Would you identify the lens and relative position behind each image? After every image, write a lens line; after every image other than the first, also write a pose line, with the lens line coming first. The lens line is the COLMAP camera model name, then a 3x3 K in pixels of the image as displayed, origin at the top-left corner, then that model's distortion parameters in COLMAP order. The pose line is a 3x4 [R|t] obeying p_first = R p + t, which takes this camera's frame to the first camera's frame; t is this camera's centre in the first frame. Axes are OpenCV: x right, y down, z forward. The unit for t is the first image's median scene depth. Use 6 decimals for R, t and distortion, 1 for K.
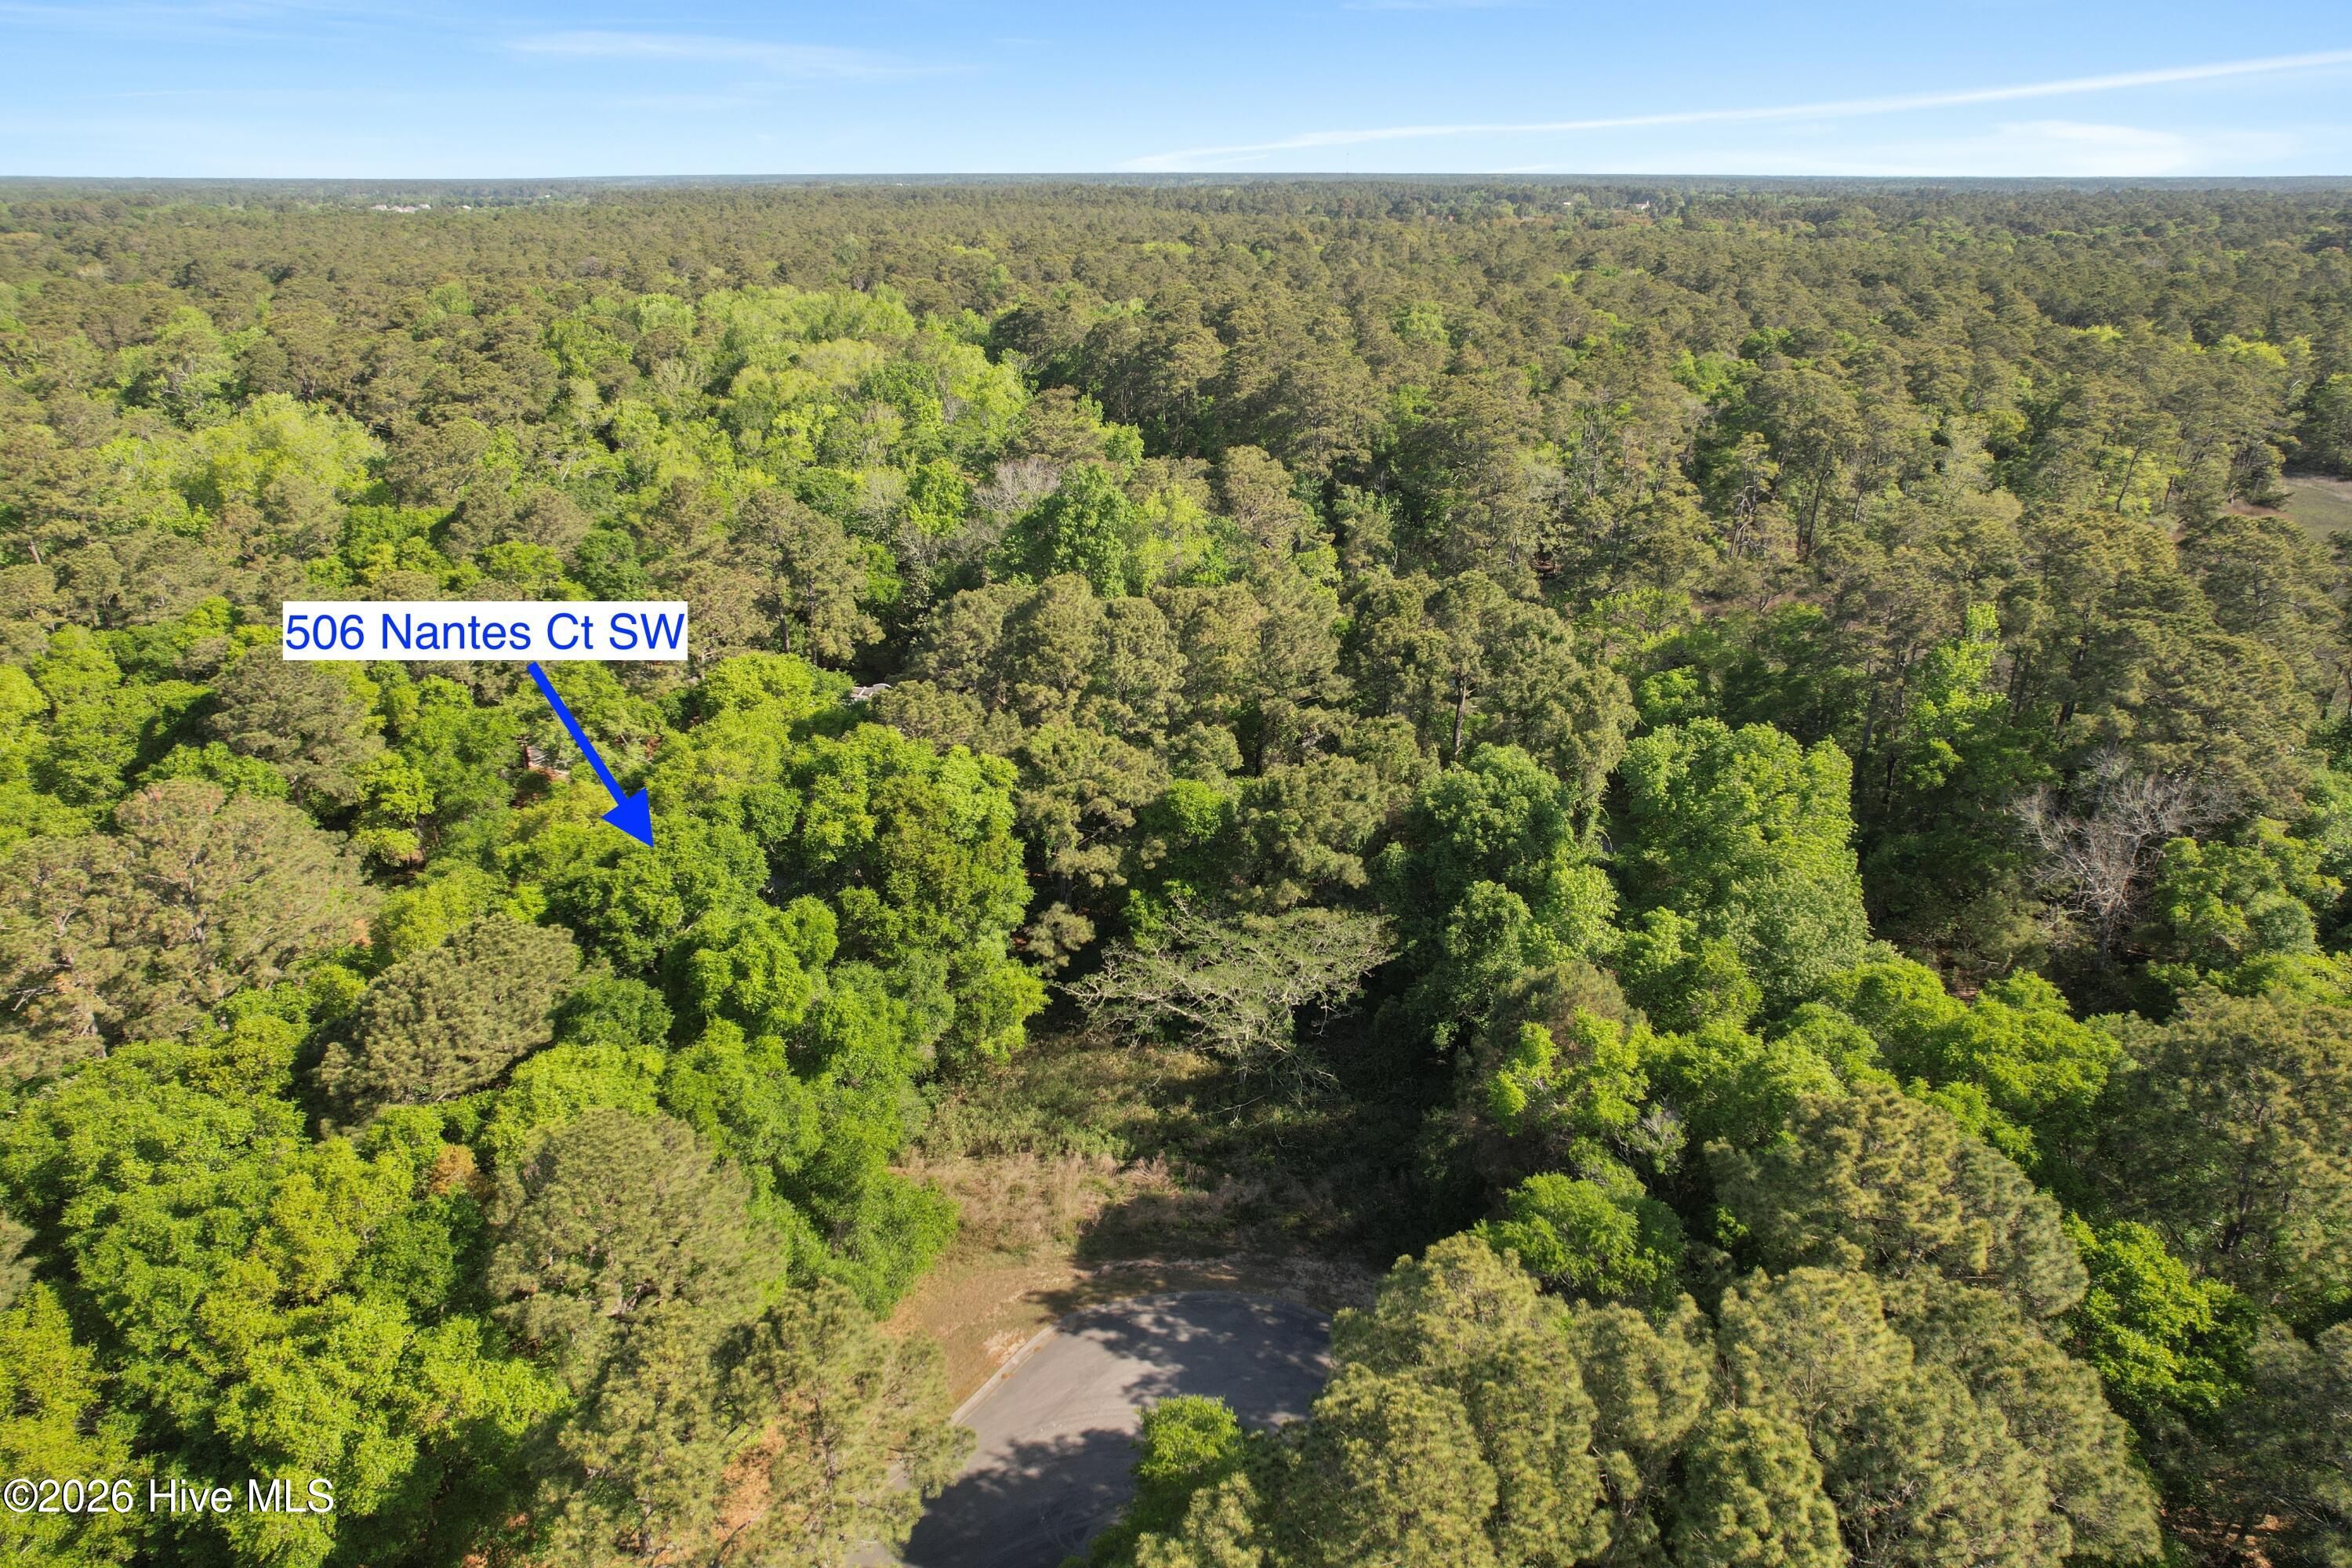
lens RADIAL K [[1506.9, 0, 1186.9], [0, 1506.9, 775.2], [0, 0, 1]] dist [-0.071045, 0.068000]
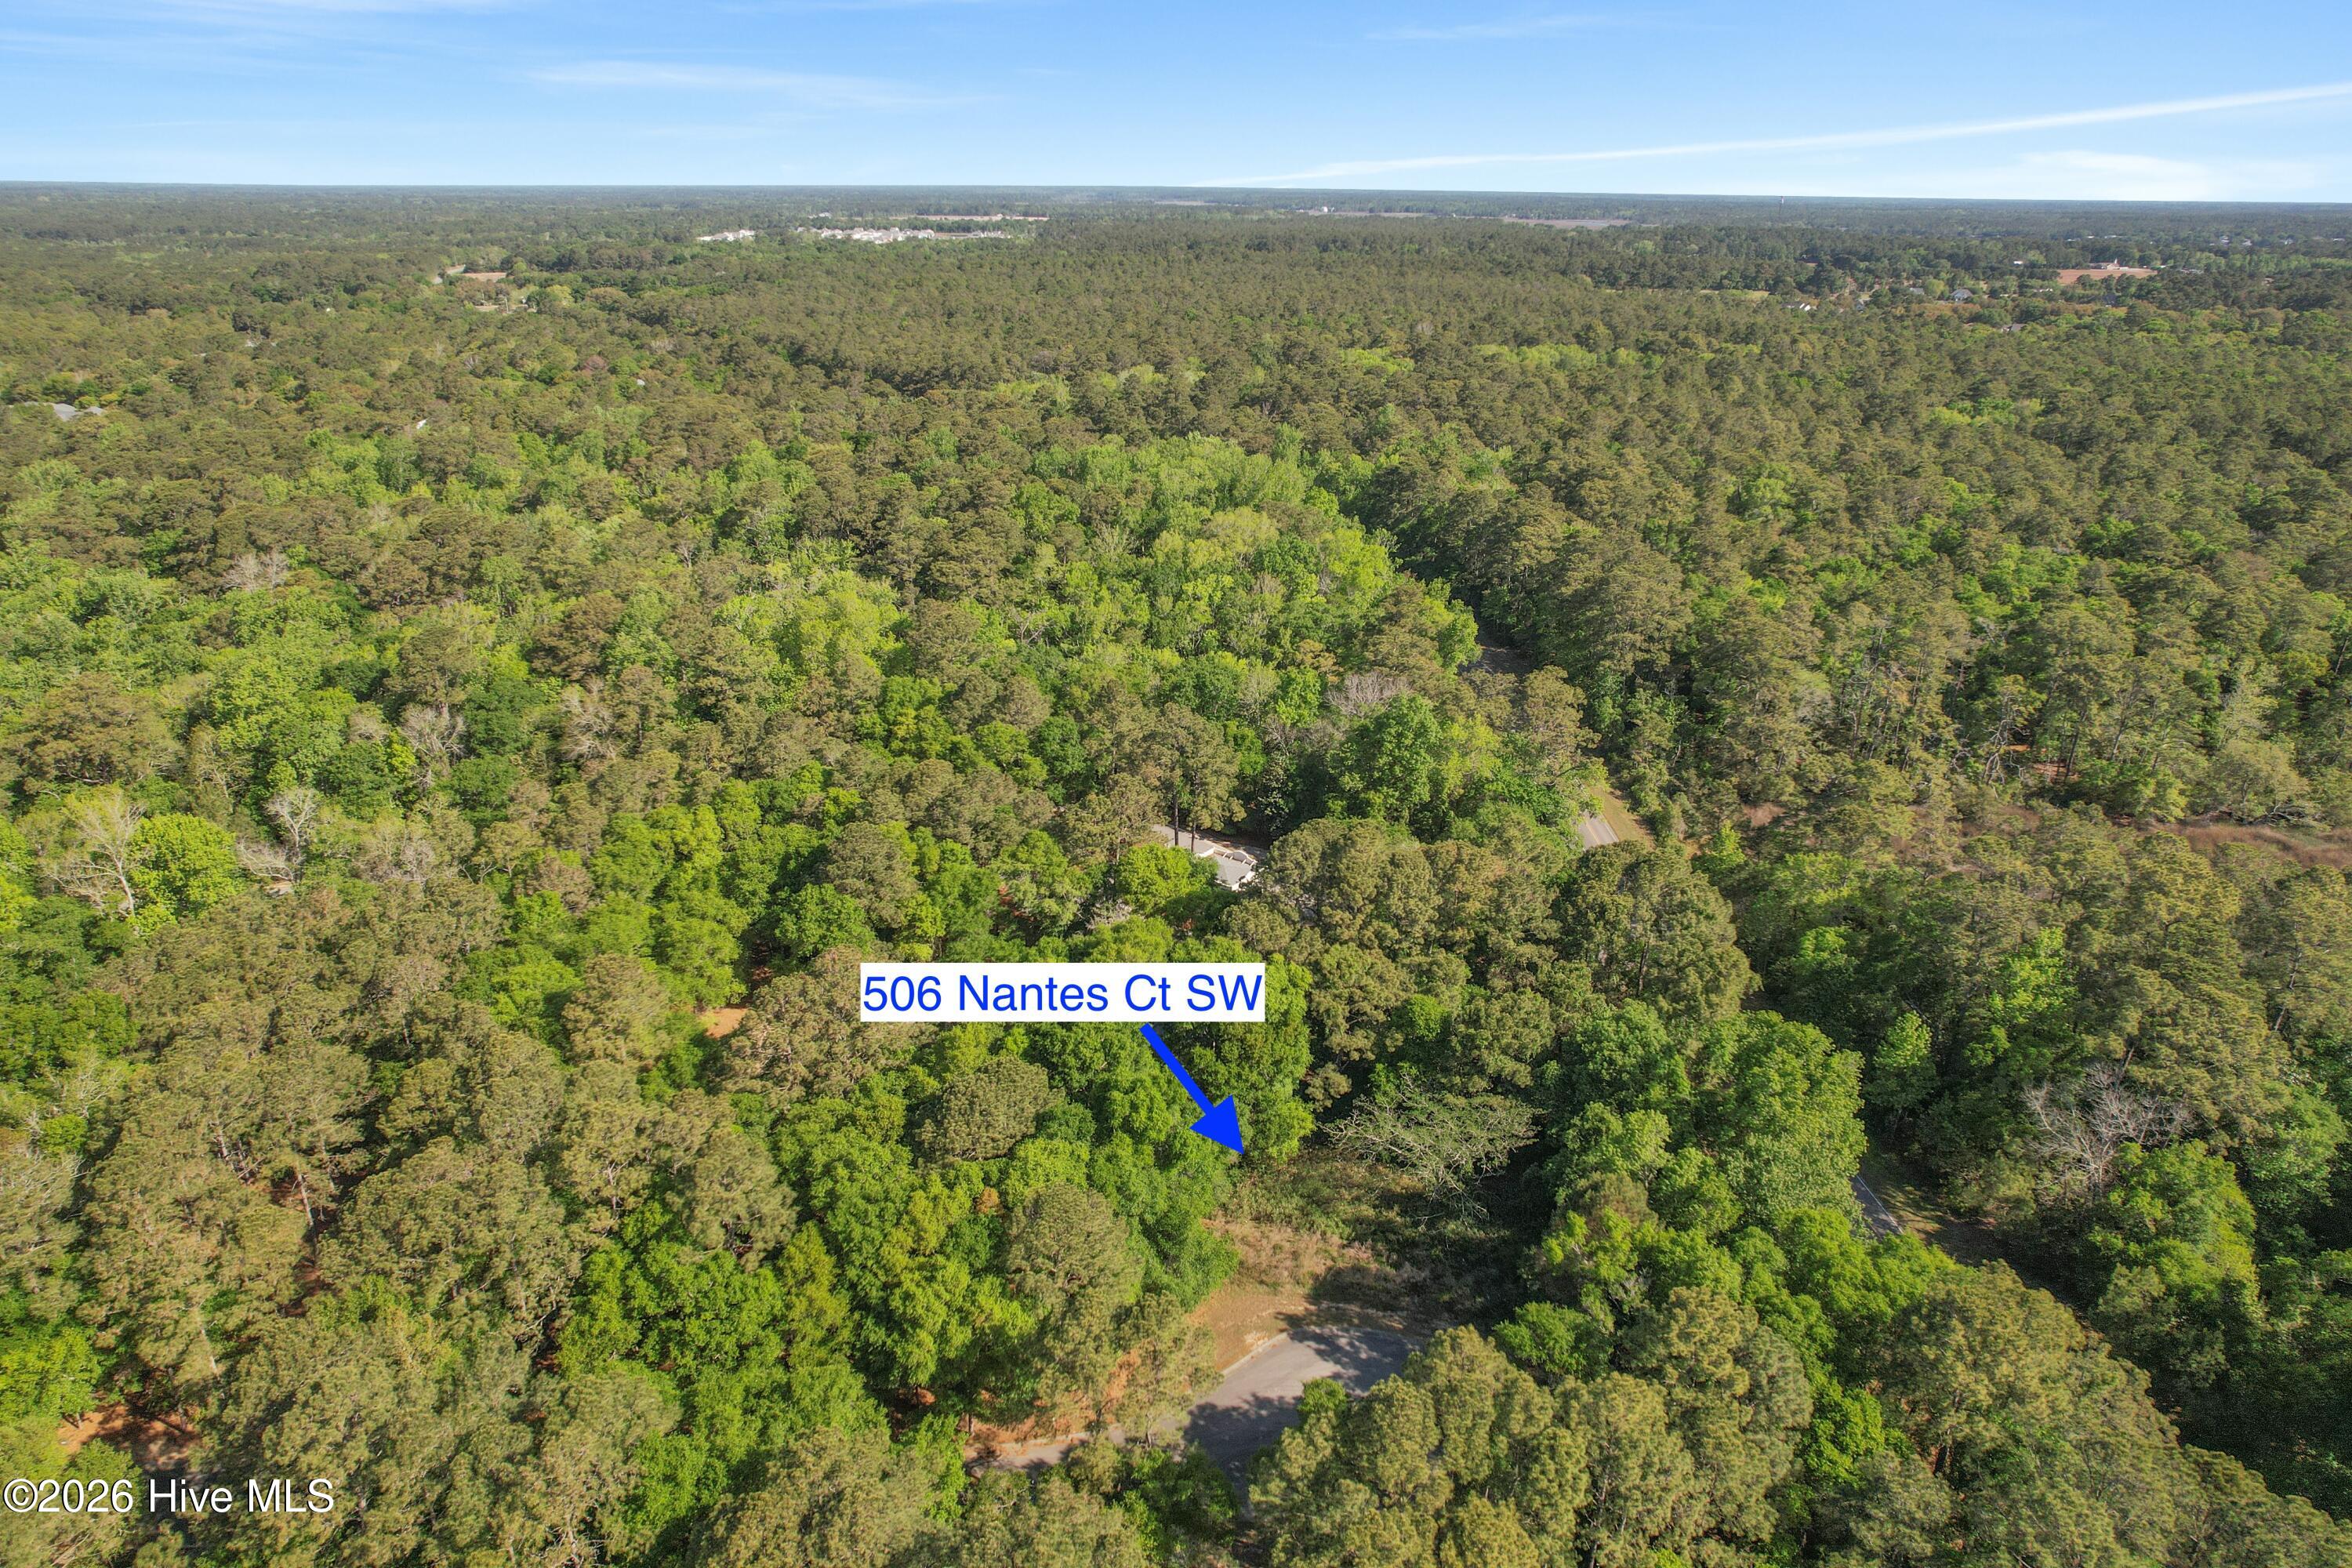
lens RADIAL K [[1506.9, 0, 1186.9], [0, 1506.9, 775.2], [0, 0, 1]] dist [-0.071045, 0.068000]
pose [[0.965419, 0.105824, -0.238258, 0.120736], [-0.107545, 0.994183, 0.005802, -0.226409], [0.237487, 0.020022, 0.971184, -0.597195]]
